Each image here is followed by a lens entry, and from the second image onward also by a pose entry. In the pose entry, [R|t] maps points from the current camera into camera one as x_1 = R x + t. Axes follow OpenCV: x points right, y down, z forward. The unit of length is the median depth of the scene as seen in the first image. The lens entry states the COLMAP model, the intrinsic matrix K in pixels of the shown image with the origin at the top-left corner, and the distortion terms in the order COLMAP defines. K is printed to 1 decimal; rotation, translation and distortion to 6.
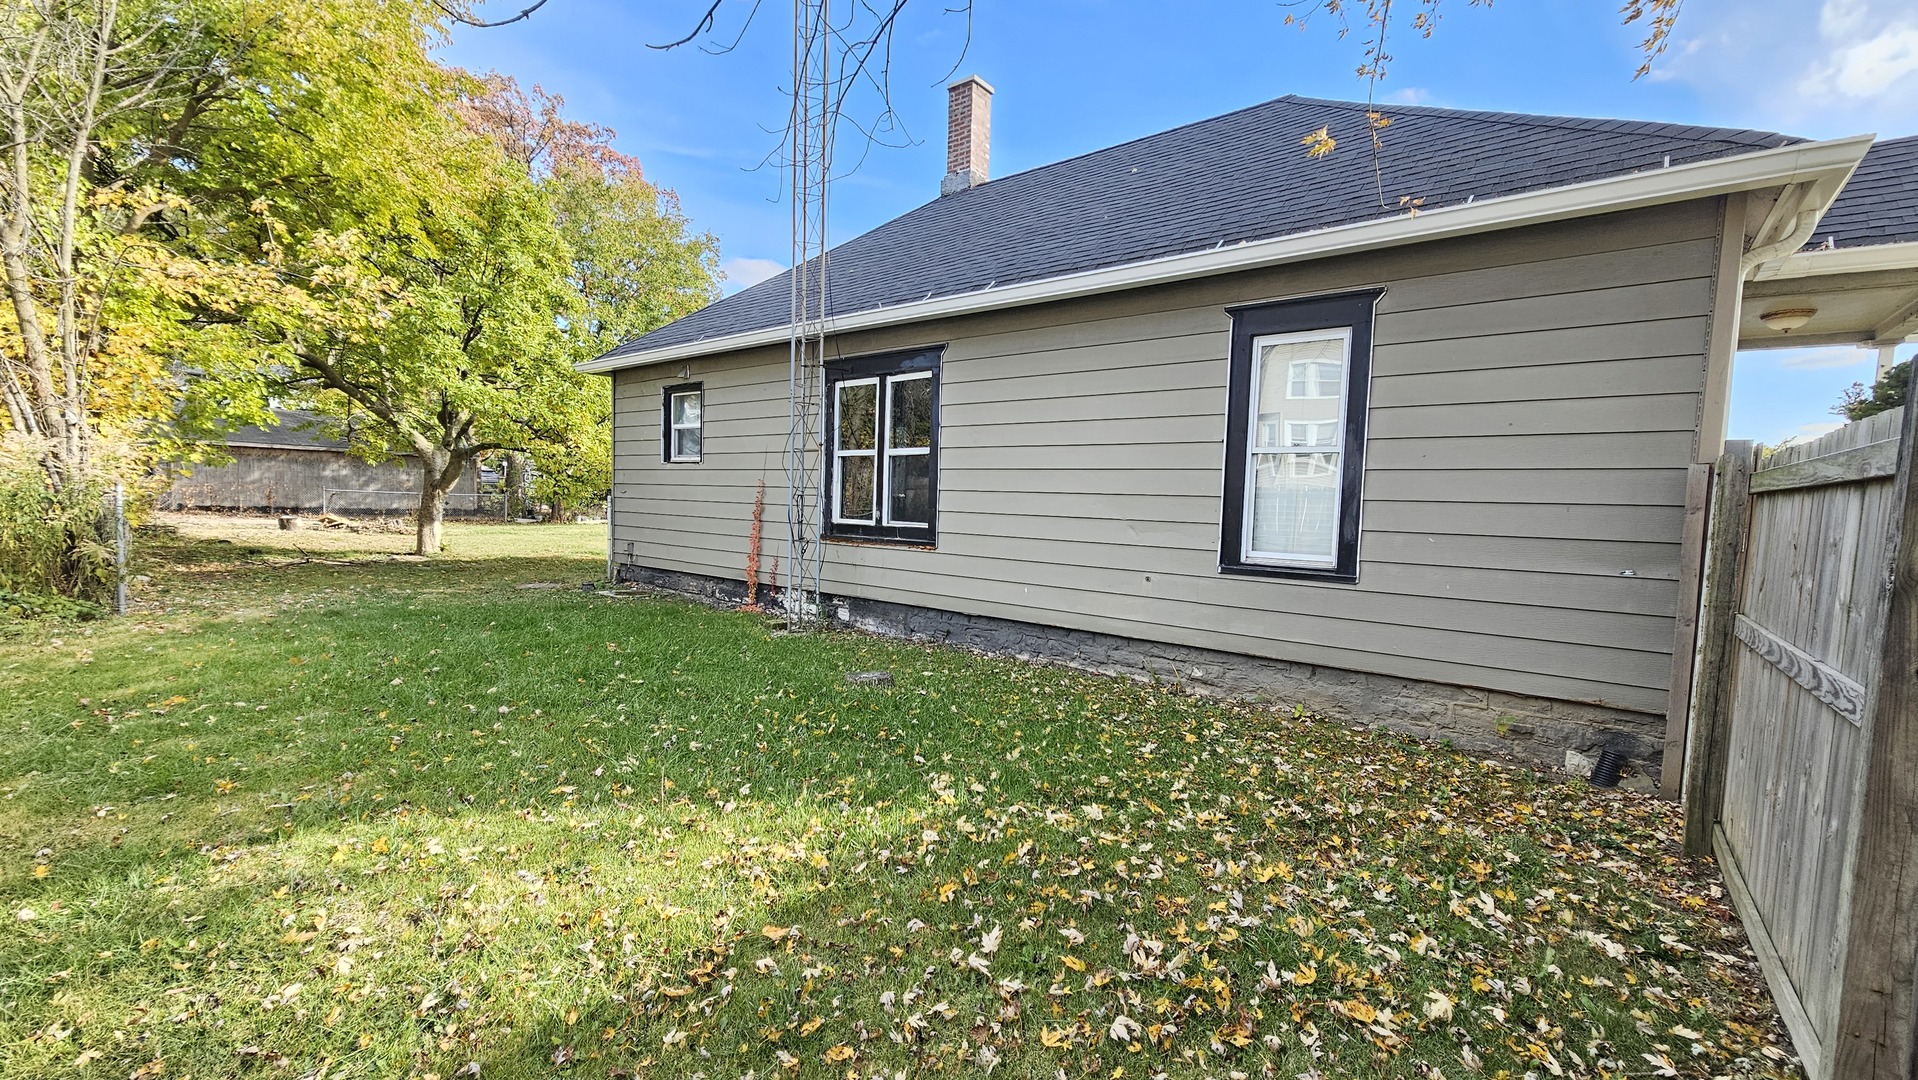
lens RADIAL K [[791.0, 0, 958.5], [0, 791.0, 550.8], [0, 0, 1]] dist [-0.003842, 0.000402]
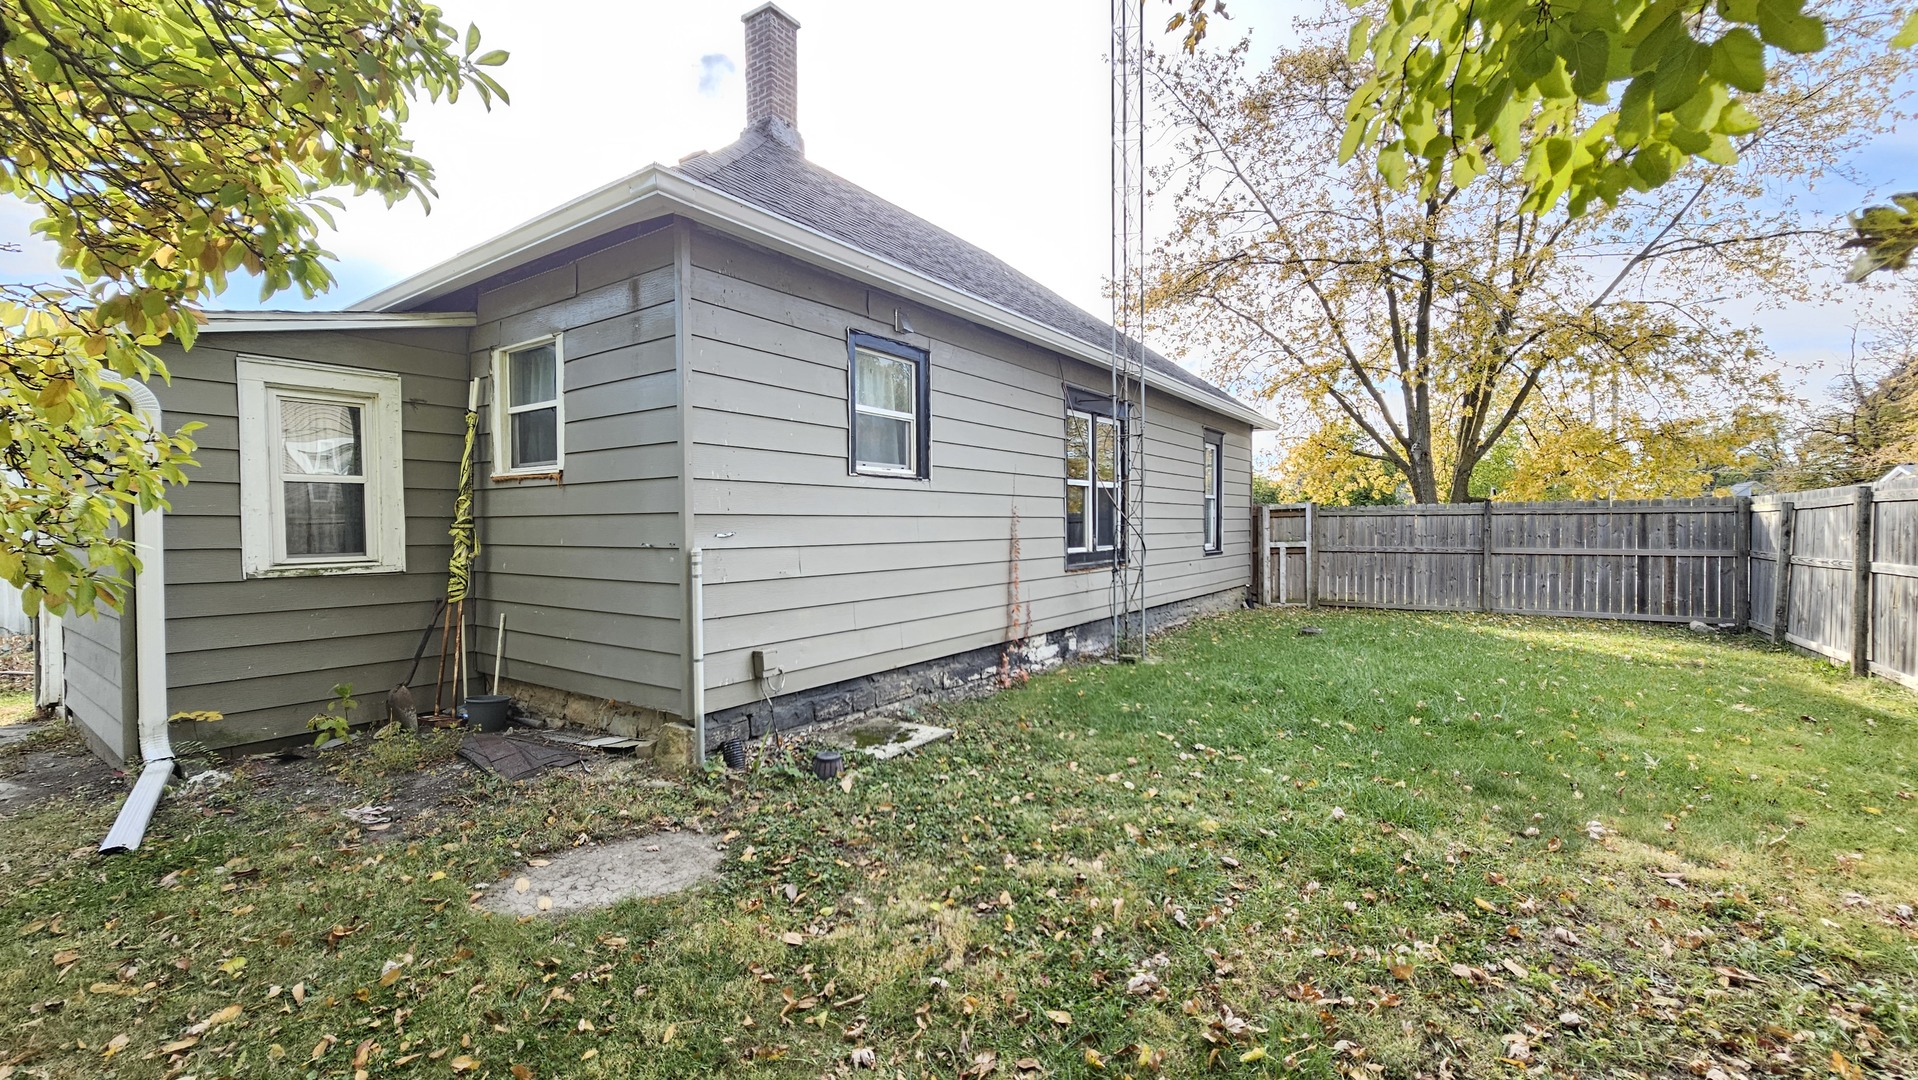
lens RADIAL K [[791.0, 0, 958.5], [0, 791.0, 550.8], [0, 0, 1]] dist [-0.003842, 0.000402]
pose [[-0.077988, -0.042072, 0.996066, -1.038796], [0.094608, 0.994288, 0.049404, -0.092432], [-0.992455, 0.098089, -0.073562, 1.118474]]
